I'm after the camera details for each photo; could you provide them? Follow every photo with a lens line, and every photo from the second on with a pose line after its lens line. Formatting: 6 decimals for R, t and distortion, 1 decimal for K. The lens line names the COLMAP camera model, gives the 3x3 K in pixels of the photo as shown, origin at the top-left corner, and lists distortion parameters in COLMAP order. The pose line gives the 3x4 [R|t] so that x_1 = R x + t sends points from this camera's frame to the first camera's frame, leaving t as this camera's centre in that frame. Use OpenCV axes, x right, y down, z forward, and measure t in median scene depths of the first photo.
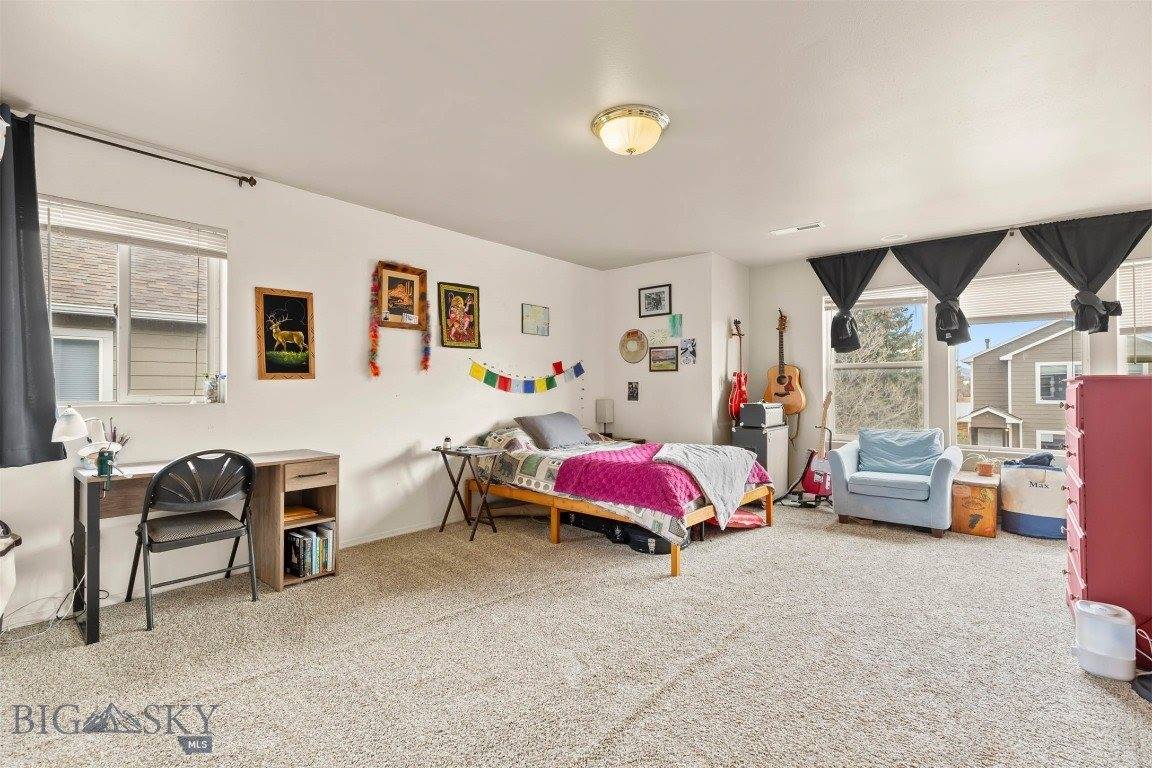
lens RADIAL K [[519.2, 0, 567.6], [0, 519.2, 384.9], [0, 0, 1]] dist [0.006500, -0.001480]
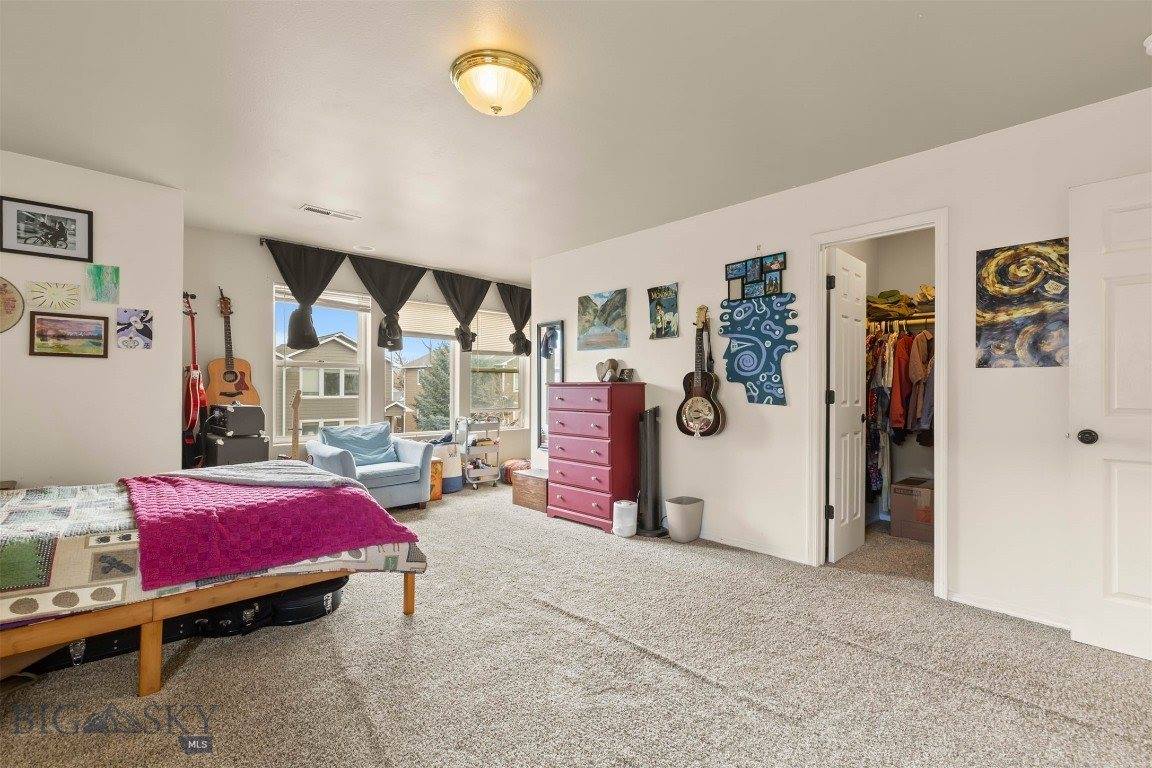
lens RADIAL K [[519.2, 0, 574.2], [0, 519.2, 386.0], [0, 0, 1]] dist [0.006500, -0.001480]
pose [[0.098085, 0.006739, 0.995155, -0.470738], [-0.007701, 0.999952, -0.006012, 0.007976], [-0.995148, -0.007074, 0.098132, 0.528972]]
